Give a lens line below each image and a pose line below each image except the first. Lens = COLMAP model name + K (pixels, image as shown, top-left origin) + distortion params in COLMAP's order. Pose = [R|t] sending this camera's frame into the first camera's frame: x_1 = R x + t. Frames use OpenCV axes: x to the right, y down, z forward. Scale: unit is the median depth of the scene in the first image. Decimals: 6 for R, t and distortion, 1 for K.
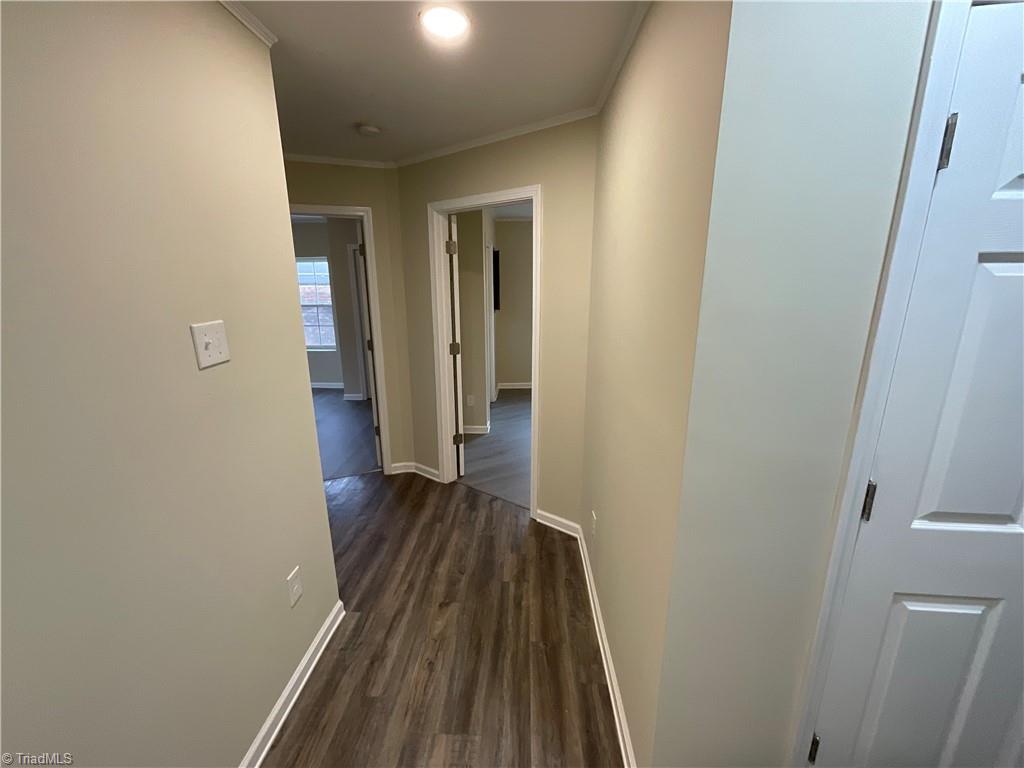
lens RADIAL K [[414.7, 0, 511.2], [0, 414.7, 386.2], [0, 0, 1]] dist [-0.000110, 0.000037]
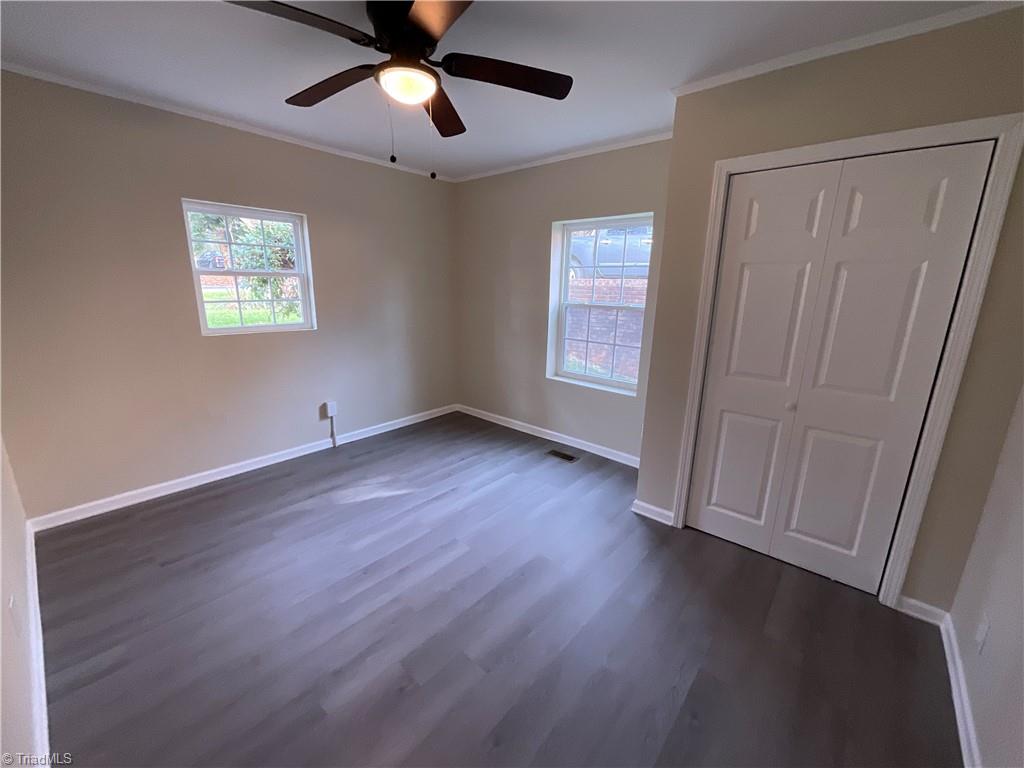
lens RADIAL K [[414.7, 0, 511.2], [0, 414.7, 386.2], [0, 0, 1]] dist [-0.000110, 0.000037]
pose [[0.763280, 0.154731, -0.627265, -0.213753], [-0.156312, 0.986280, 0.053085, -0.098990], [0.626873, 0.057531, 0.776995, 0.490006]]
